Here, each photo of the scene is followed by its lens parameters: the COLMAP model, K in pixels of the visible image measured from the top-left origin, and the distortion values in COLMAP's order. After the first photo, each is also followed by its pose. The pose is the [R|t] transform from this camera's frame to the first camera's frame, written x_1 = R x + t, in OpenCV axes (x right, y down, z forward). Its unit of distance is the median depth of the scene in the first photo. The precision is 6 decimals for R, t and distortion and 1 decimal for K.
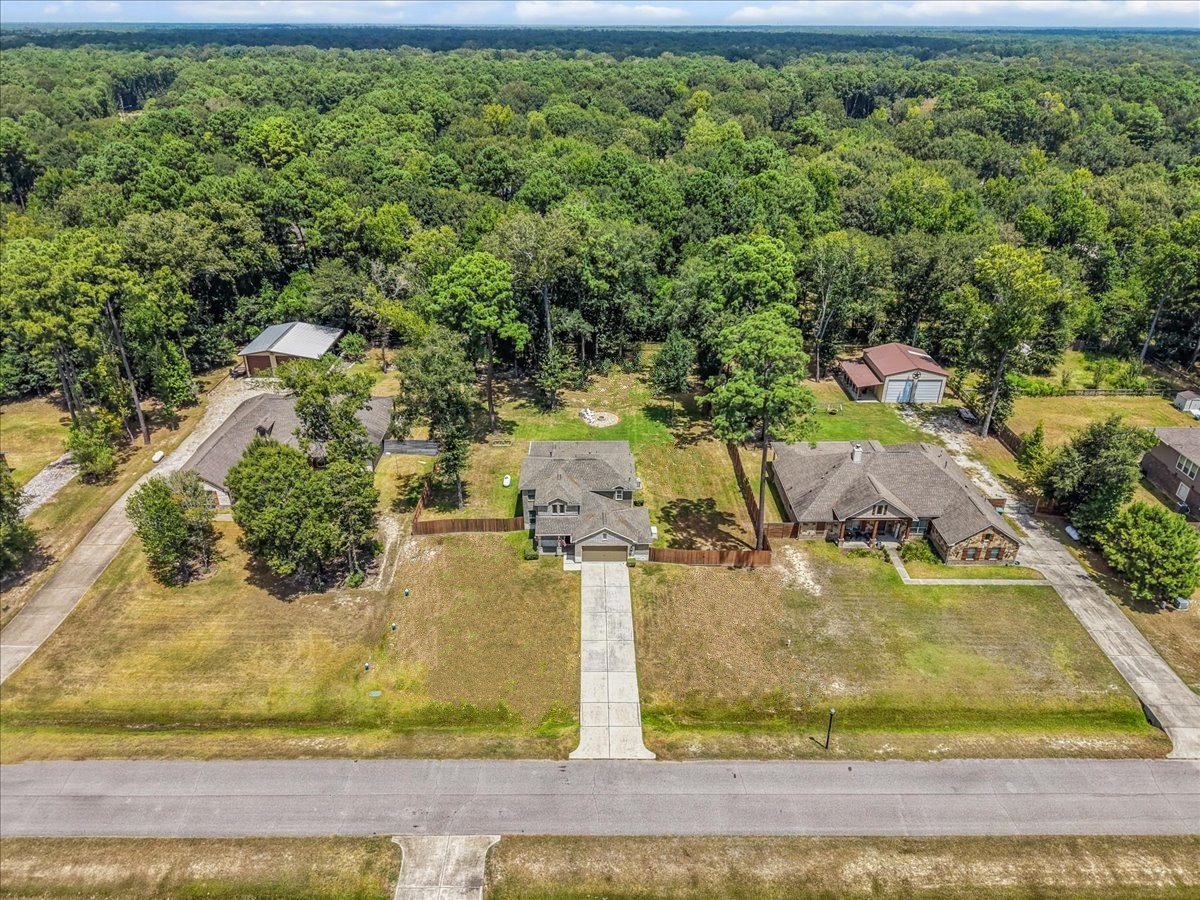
lens RADIAL K [[815.7, 0, 600.5], [0, 815.7, 450.8], [0, 0, 1]] dist [-0.001472, -0.000872]
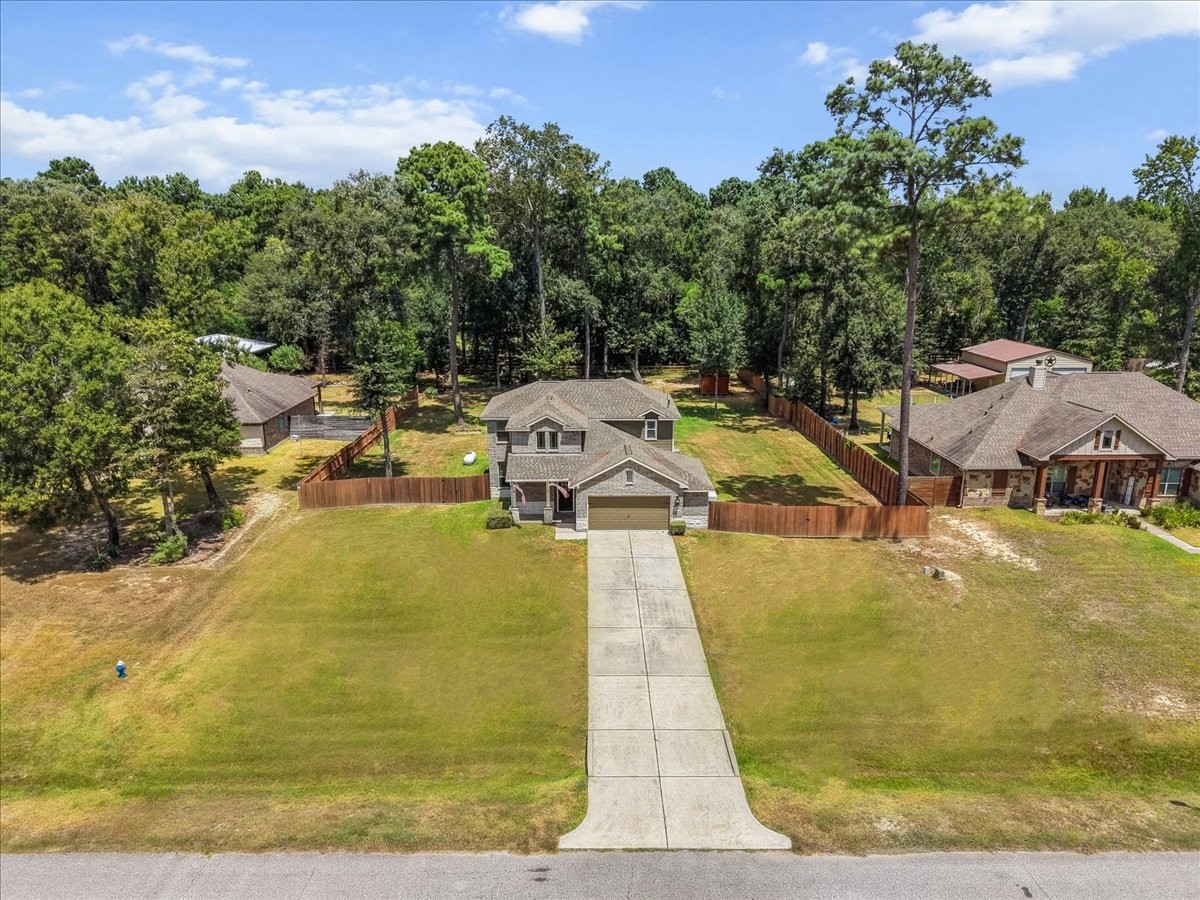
lens RADIAL K [[815.7, 0, 598.6], [0, 815.7, 449.1], [0, 0, 1]] dist [-0.001472, -0.000872]
pose [[0.999976, -0.005694, -0.003839, -0.013488], [0.004604, 0.970655, -0.240433, 0.218419], [0.005096, 0.240410, 0.970658, 0.449705]]
